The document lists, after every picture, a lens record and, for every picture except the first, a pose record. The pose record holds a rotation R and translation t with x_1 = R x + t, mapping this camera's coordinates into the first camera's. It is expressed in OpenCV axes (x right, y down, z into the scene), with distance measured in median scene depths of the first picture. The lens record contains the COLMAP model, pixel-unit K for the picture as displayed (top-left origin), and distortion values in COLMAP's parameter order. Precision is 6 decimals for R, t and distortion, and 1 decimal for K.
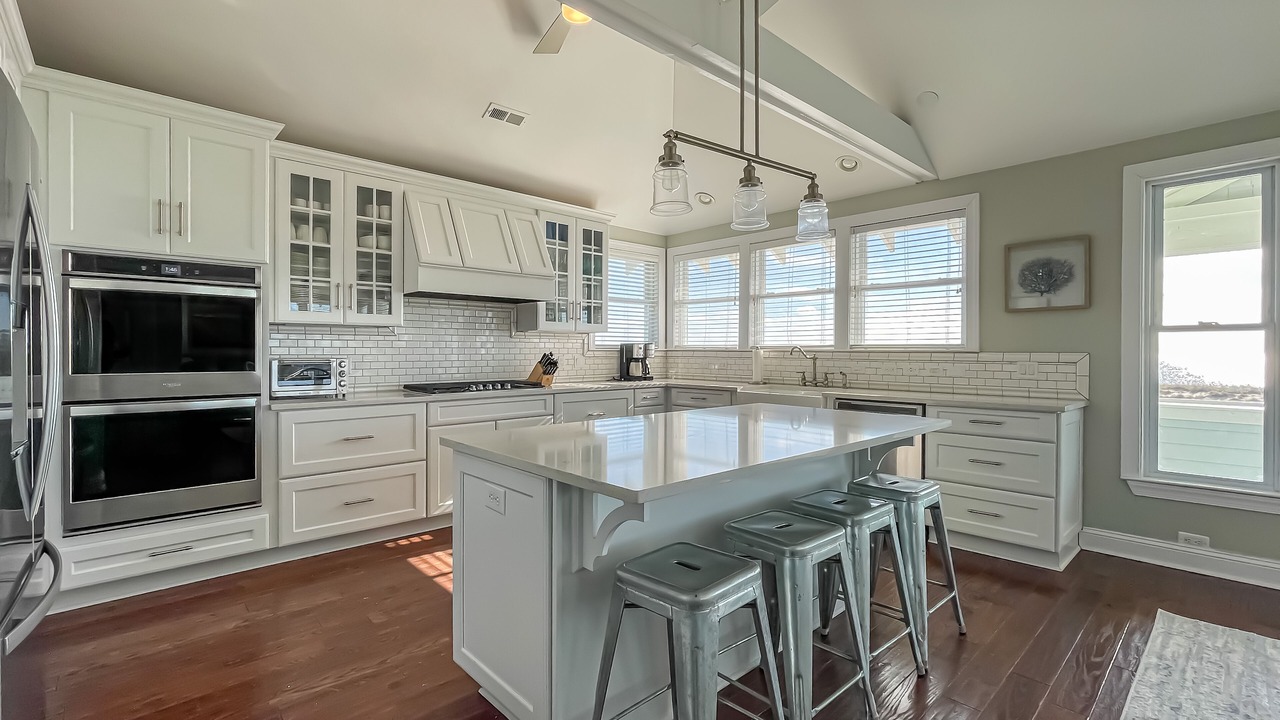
lens RADIAL K [[569.7, 0, 644.0], [0, 569.7, 356.0], [0, 0, 1]] dist [0.001577, -0.000410]
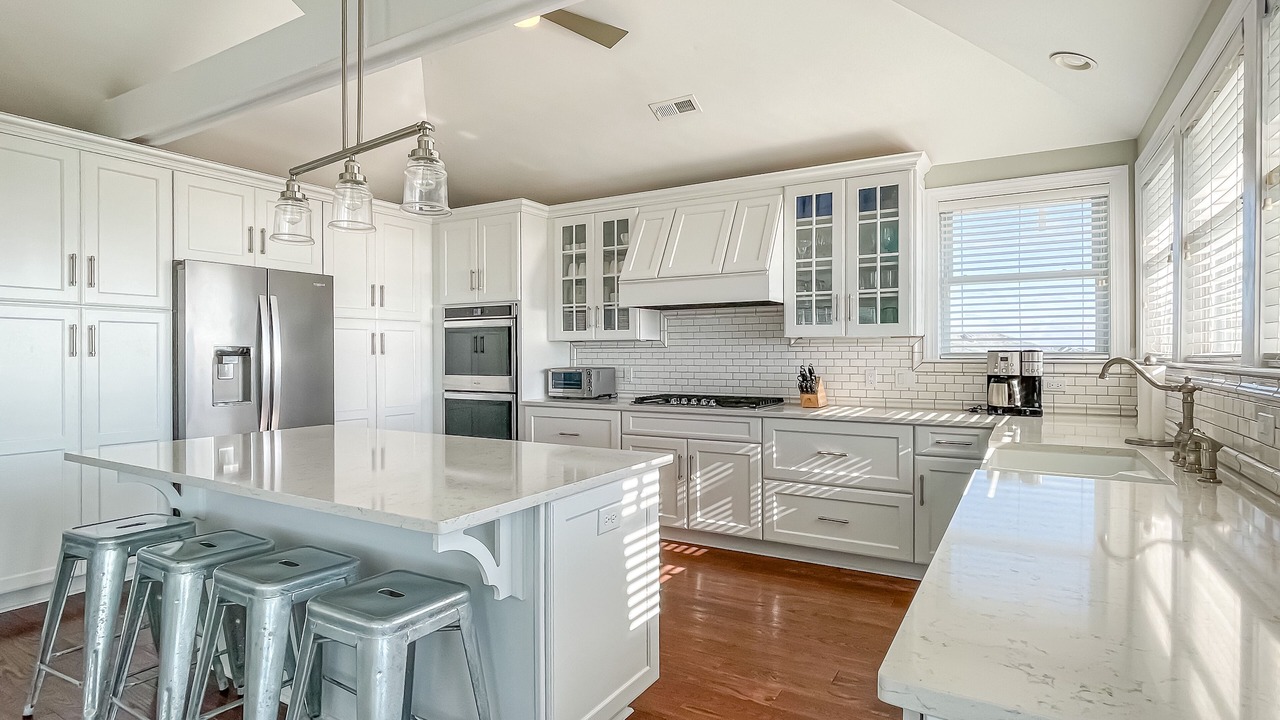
lens RADIAL K [[633.3, 0, 645.8], [0, 633.3, 359.1], [0, 0, 1]] dist [-0.028012, -0.000089]
pose [[0.283862, -0.003493, -0.958859, 0.656706], [-0.011211, 0.999913, -0.006961, -0.006083], [0.958799, 0.012726, 0.283798, 0.608876]]
